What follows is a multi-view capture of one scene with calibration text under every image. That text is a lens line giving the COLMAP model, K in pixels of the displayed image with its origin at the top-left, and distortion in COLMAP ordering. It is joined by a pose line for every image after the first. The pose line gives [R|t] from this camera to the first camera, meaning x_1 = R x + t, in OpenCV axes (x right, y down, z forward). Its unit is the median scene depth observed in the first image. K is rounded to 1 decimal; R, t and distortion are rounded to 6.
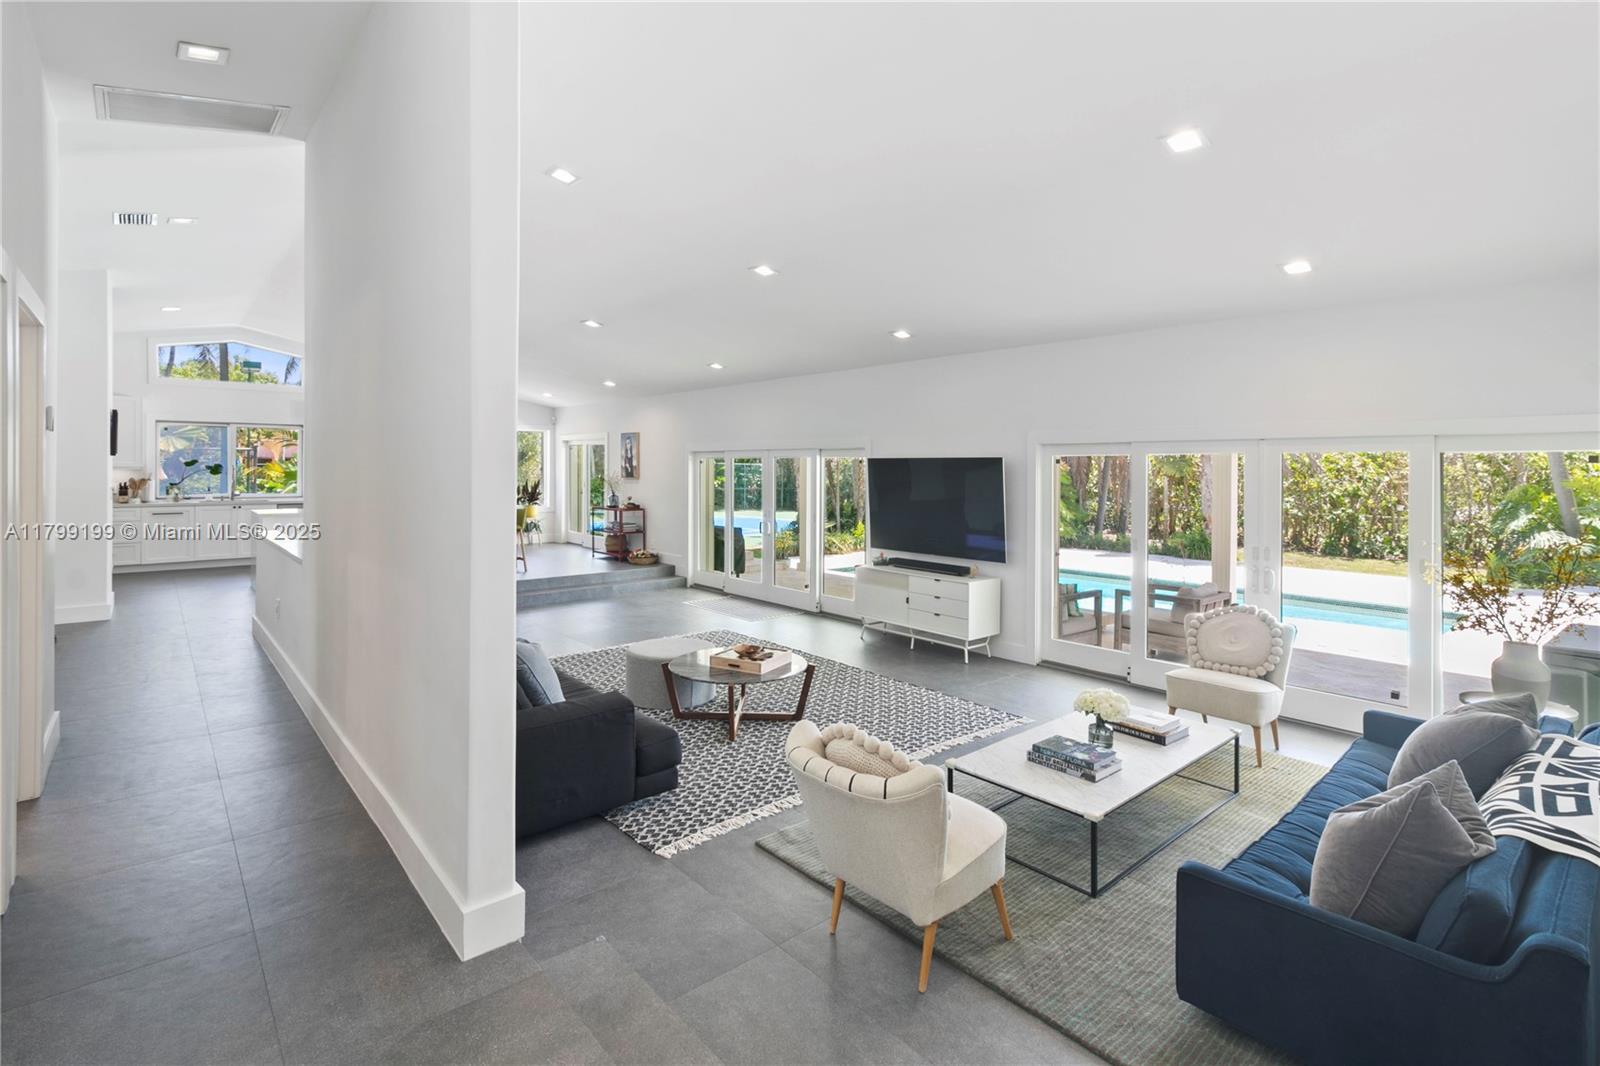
lens RADIAL K [[761.4, 0, 791.4], [0, 761.4, 459.6], [0, 0, 1]] dist [0.001116, 0.001942]
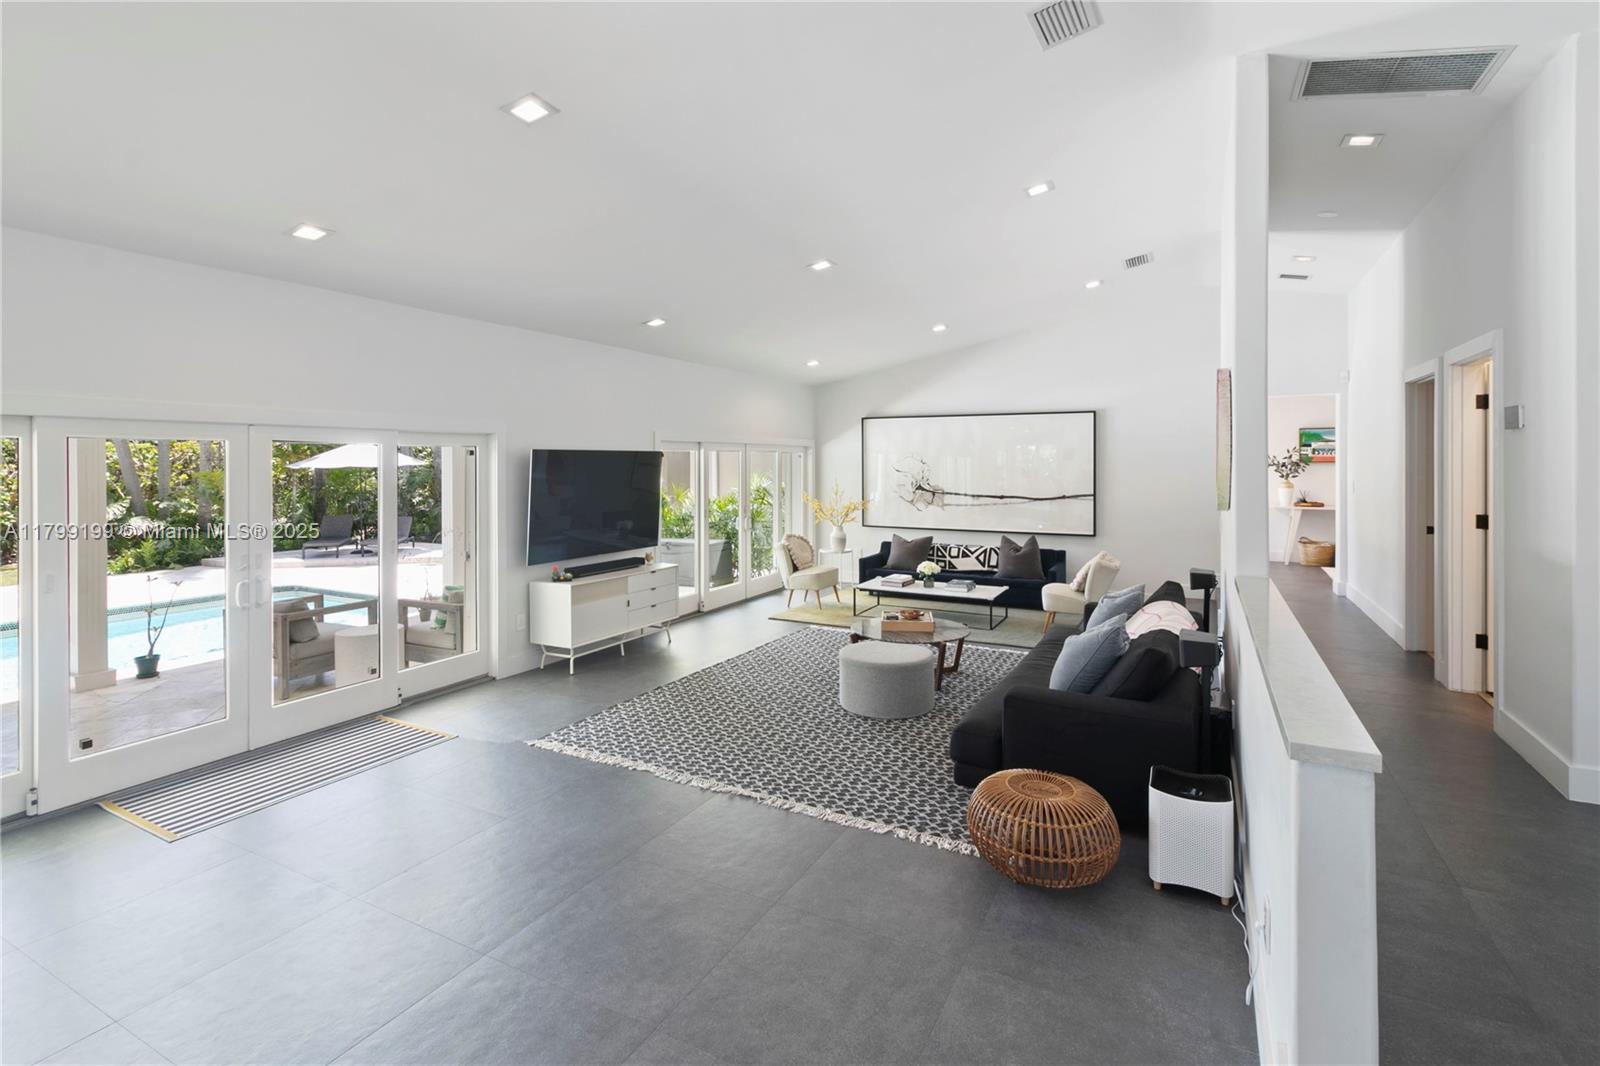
lens RADIAL K [[761.4, 0, 791.4], [0, 761.4, 459.6], [0, 0, 1]] dist [0.001116, 0.001942]
pose [[-0.368466, -0.001992, 0.929639, -0.541161], [-0.009903, 0.999949, -0.001782, 0.005433], [-0.929589, -0.009863, -0.368467, 0.791947]]
